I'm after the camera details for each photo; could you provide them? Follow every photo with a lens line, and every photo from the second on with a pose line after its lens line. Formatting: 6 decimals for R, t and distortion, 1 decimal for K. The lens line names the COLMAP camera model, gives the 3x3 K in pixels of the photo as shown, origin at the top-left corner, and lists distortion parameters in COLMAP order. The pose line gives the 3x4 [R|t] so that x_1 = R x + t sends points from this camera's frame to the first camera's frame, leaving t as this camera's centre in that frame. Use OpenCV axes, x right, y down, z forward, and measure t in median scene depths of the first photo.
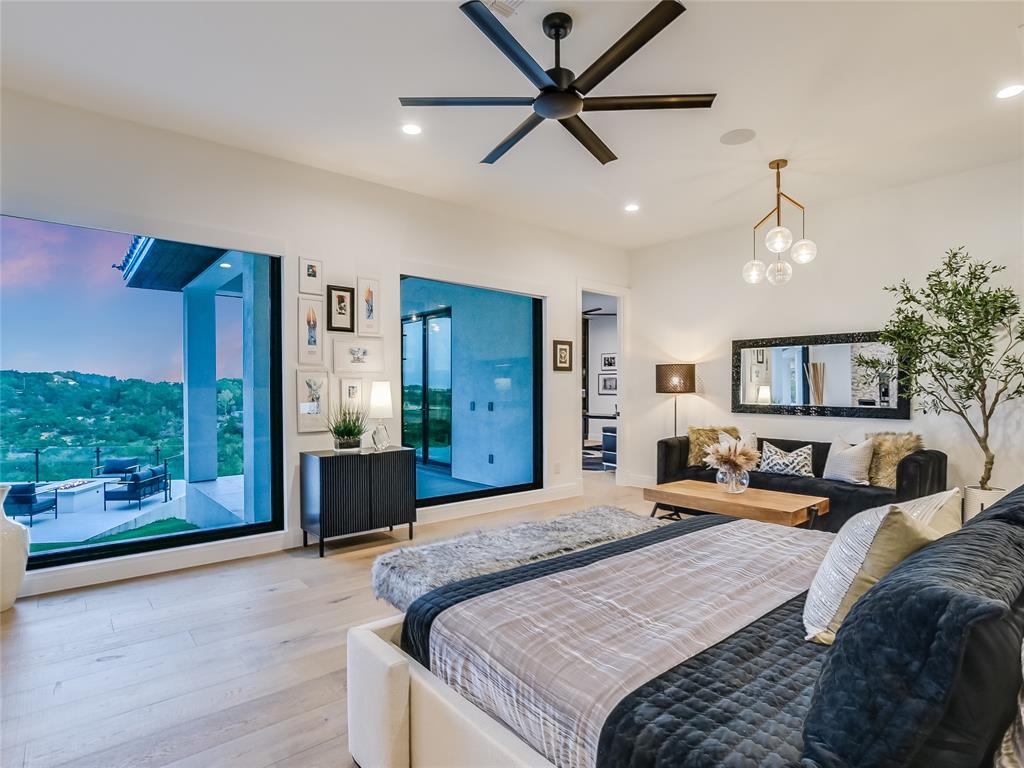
lens RADIAL K [[537.7, 0, 510.5], [0, 537.7, 388.2], [0, 0, 1]] dist [-0.019498, 0.005025]
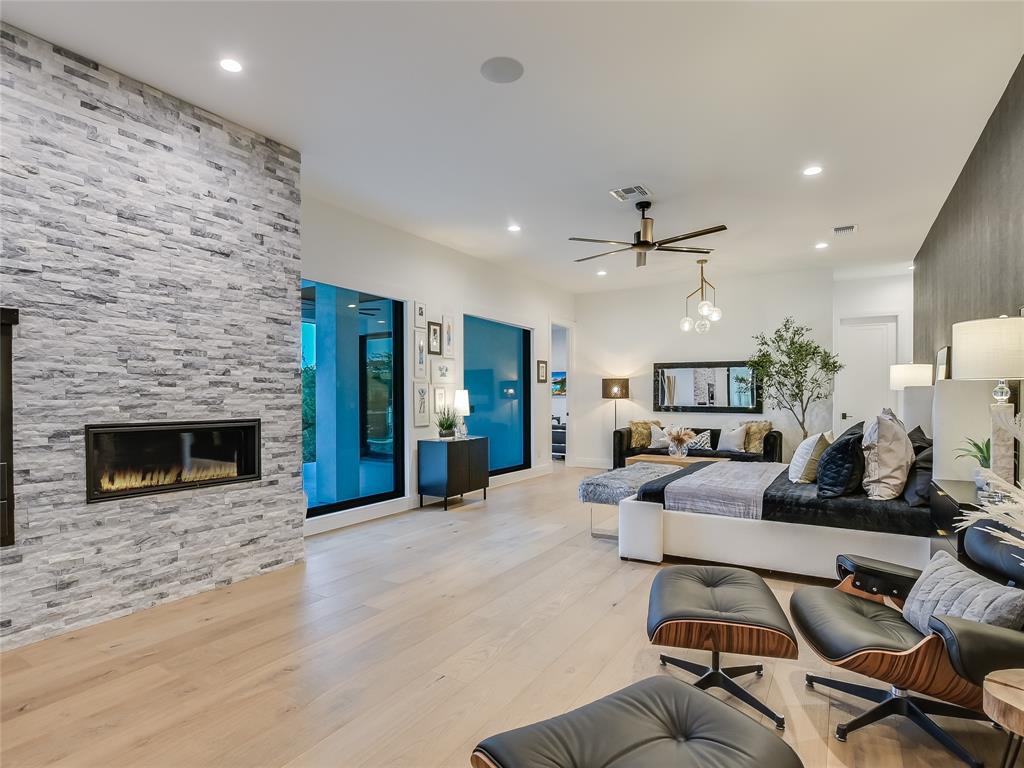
lens RADIAL K [[537.7, 0, 506.2], [0, 537.7, 391.4], [0, 0, 1]] dist [-0.019498, 0.005025]
pose [[0.953763, 0.002842, 0.300545, -0.561722], [-0.000715, 0.999974, -0.007185, 0.000798], [-0.300557, 0.006638, 0.953741, -0.396860]]
